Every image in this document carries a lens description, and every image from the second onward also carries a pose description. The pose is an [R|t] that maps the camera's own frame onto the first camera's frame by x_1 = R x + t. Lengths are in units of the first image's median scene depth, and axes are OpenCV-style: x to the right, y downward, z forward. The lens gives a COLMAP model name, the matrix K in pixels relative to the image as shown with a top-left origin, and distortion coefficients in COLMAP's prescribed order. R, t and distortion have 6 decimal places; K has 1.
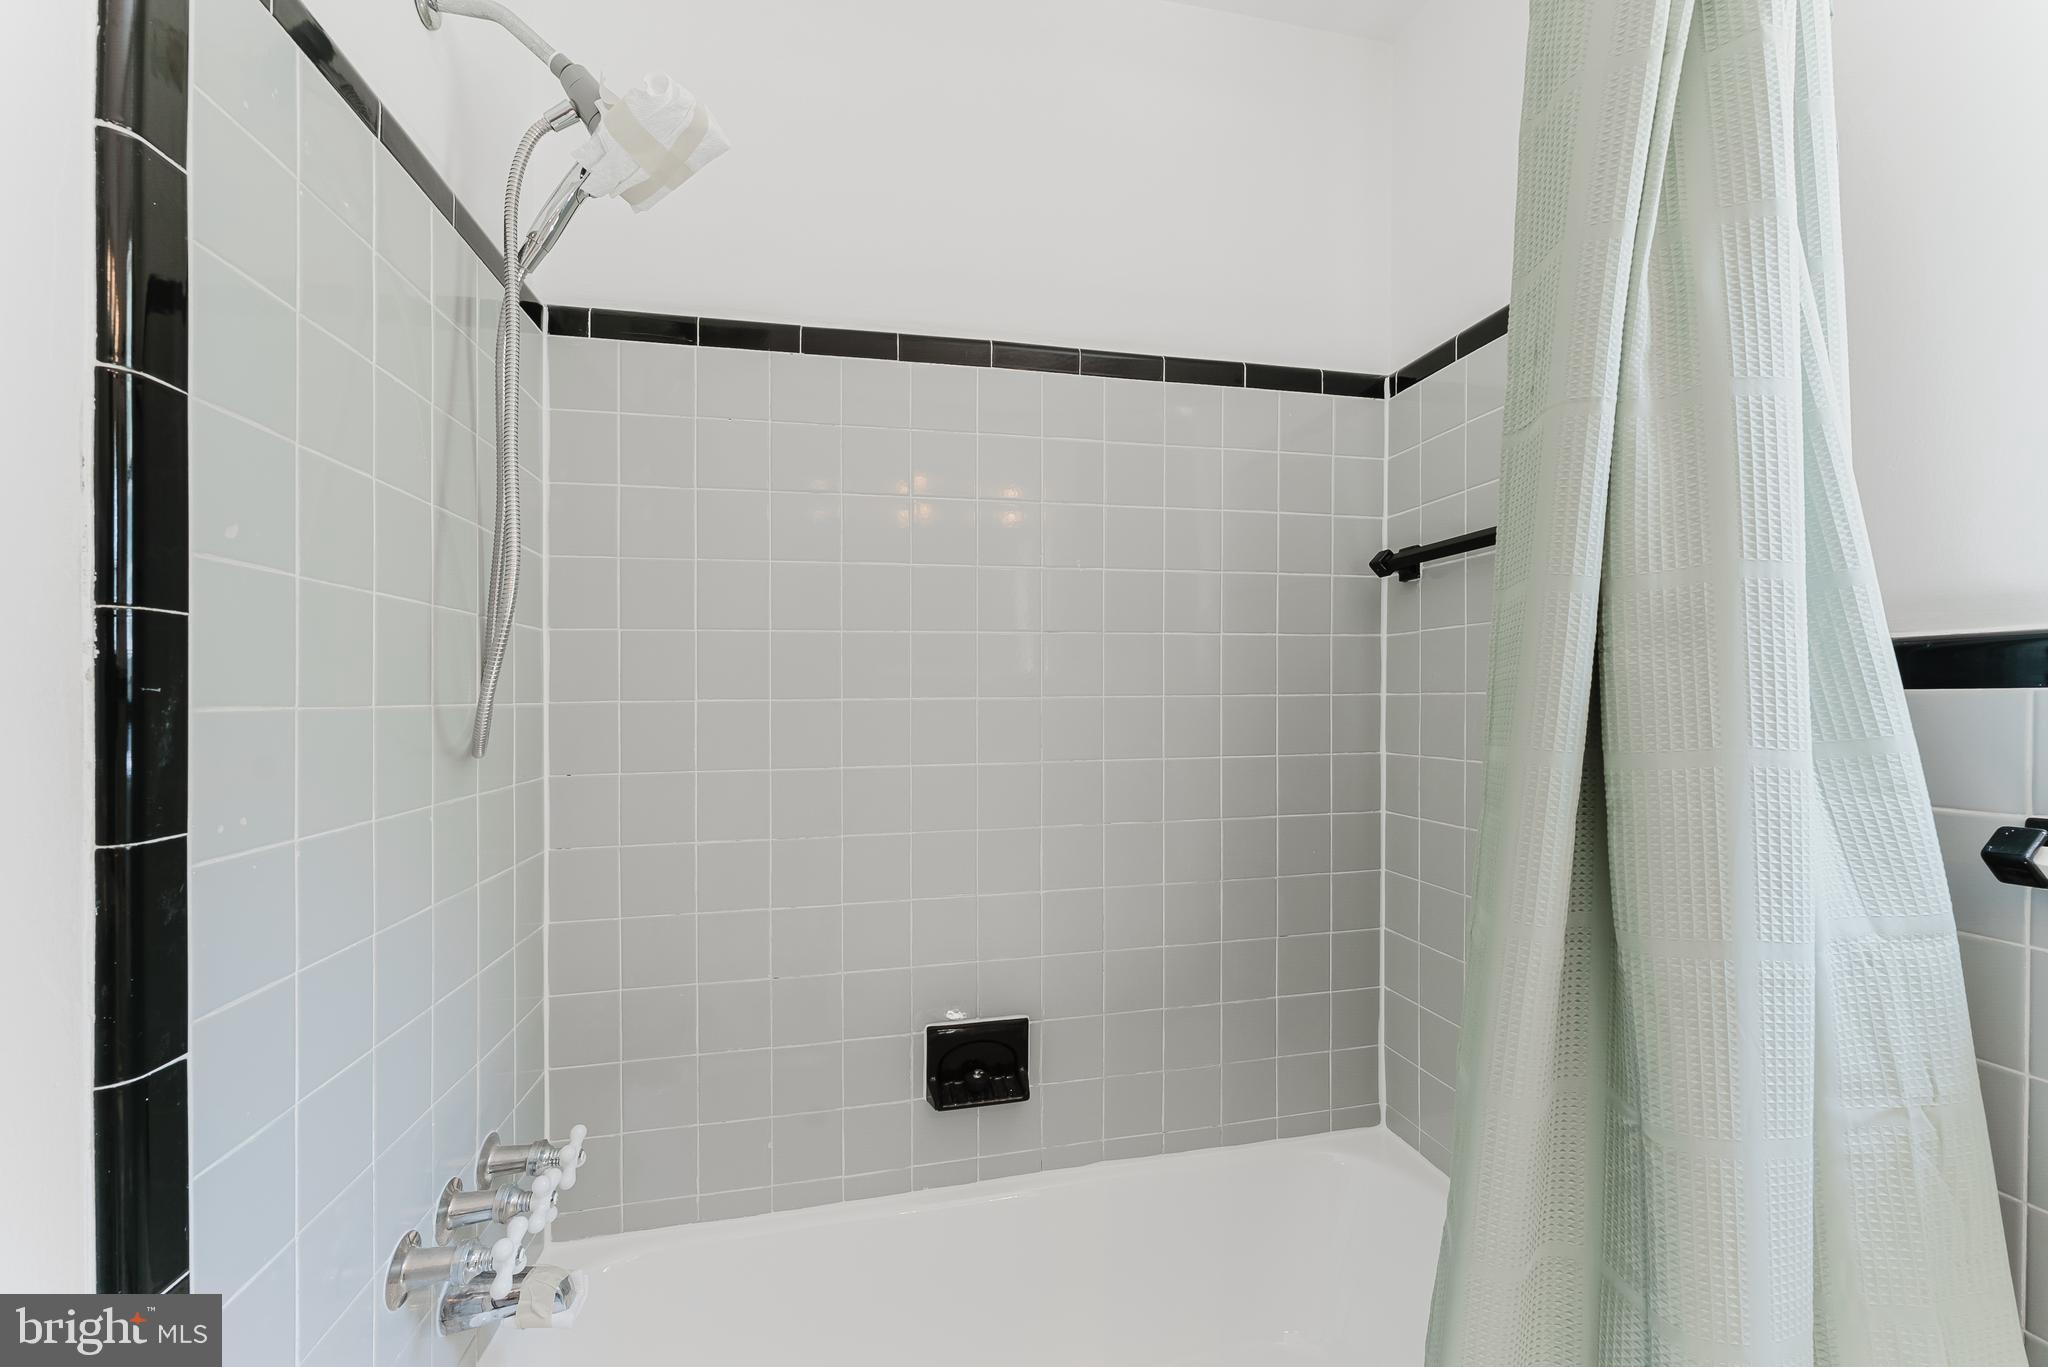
lens RADIAL K [[830.7, 0, 1029.1], [0, 830.7, 693.7], [0, 0, 1]] dist [-0.021297, 0.000001]
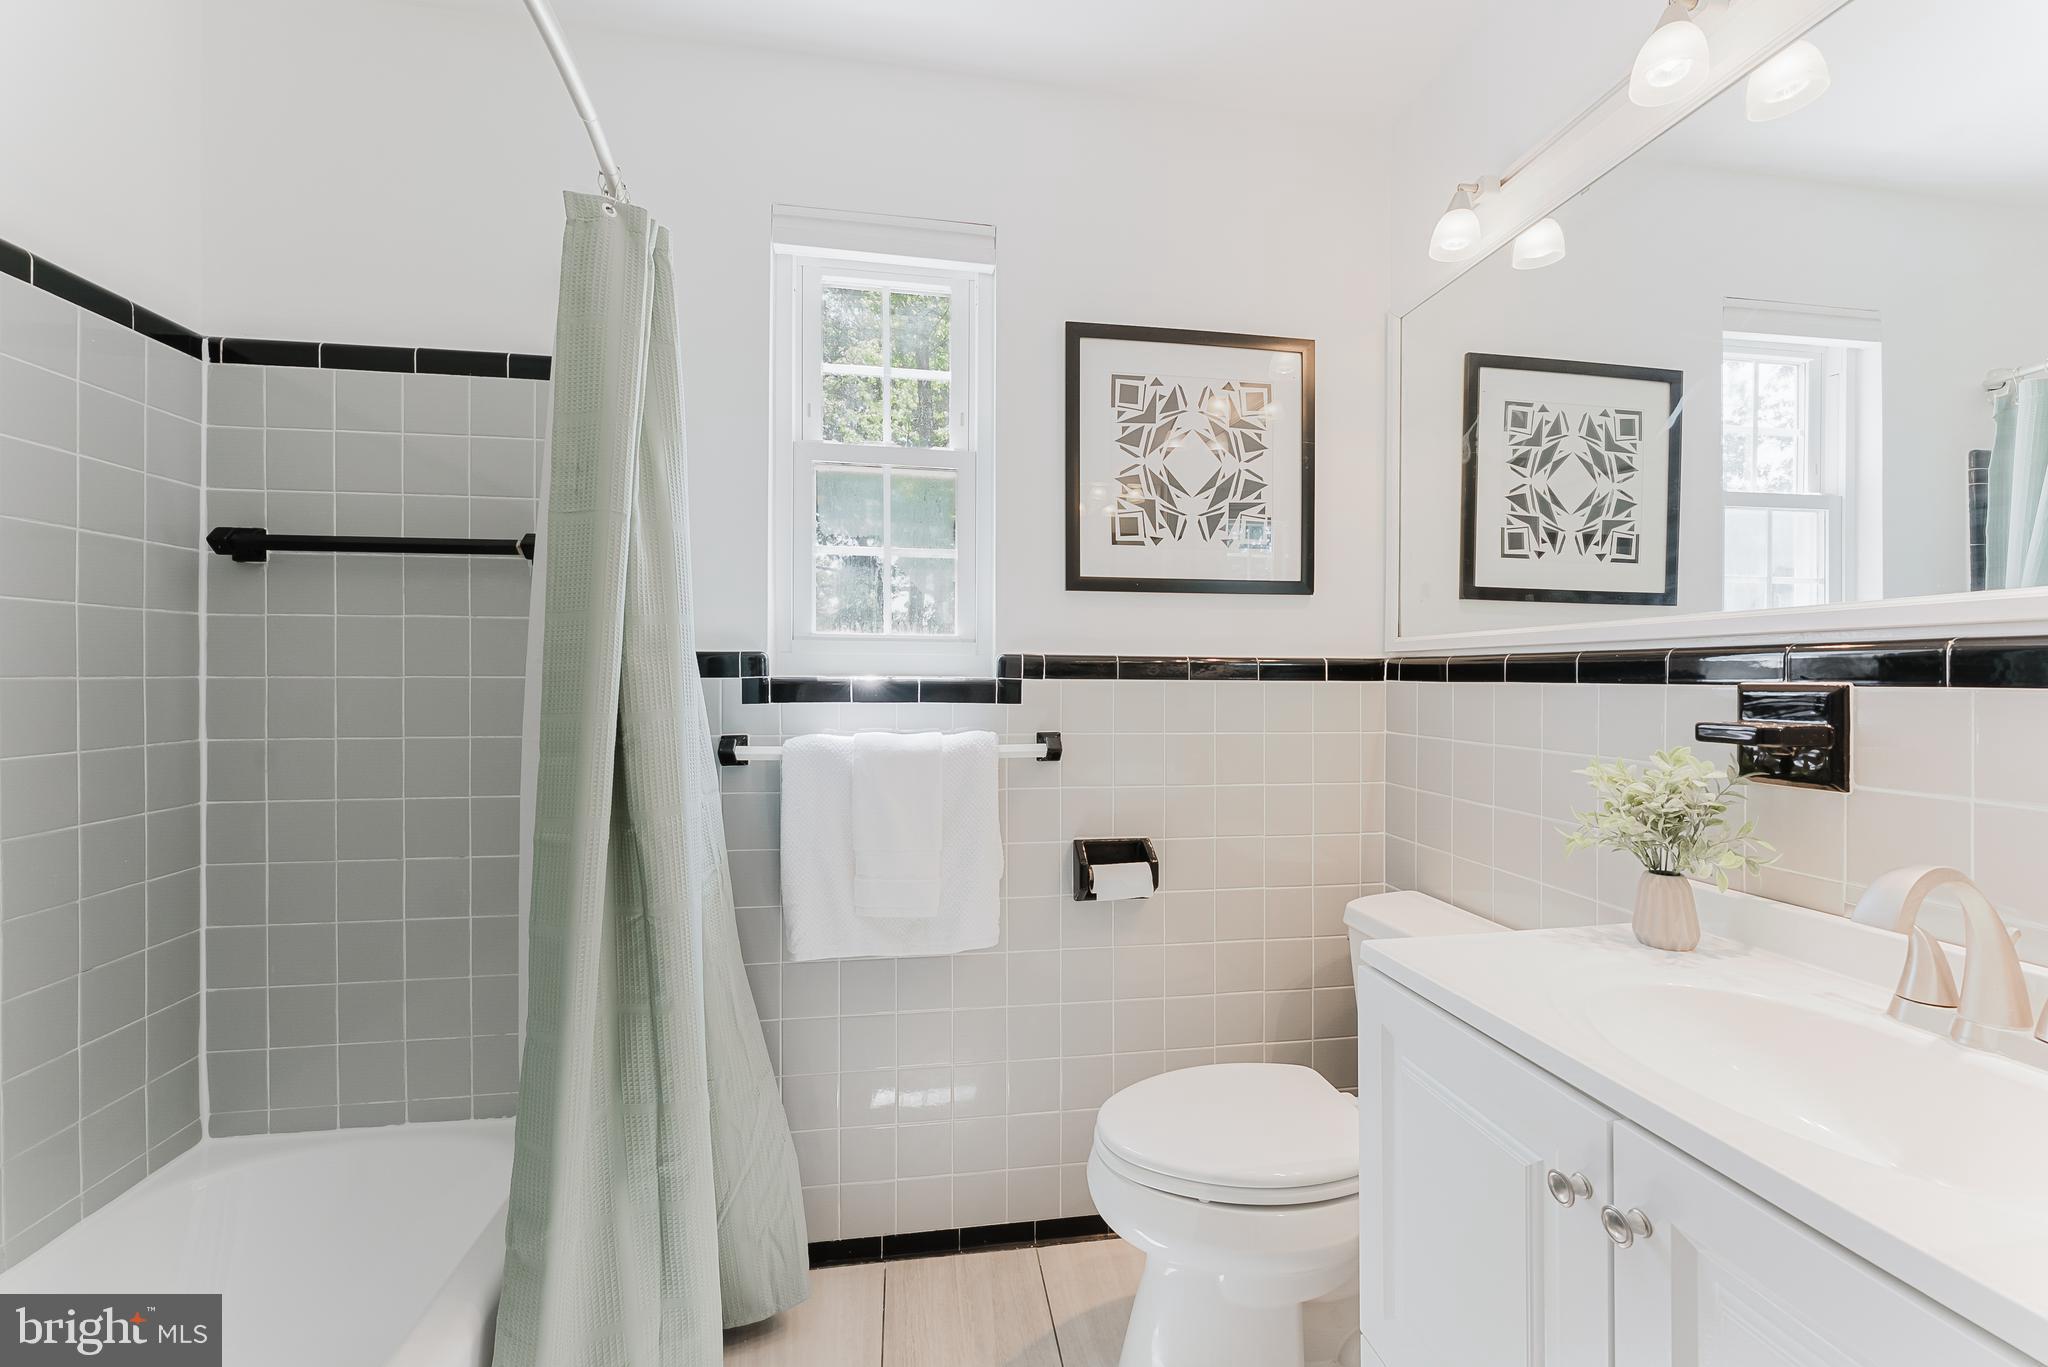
lens RADIAL K [[825.2, 0, 1028.4], [0, 825.2, 677.2], [0, 0, 1]] dist [-0.004405, -0.000456]
pose [[0.073489, 0.009224, 0.997253, -0.434333], [-0.004226, 0.999951, -0.008938, 0.004882], [-0.997287, -0.003558, 0.073525, 0.000435]]
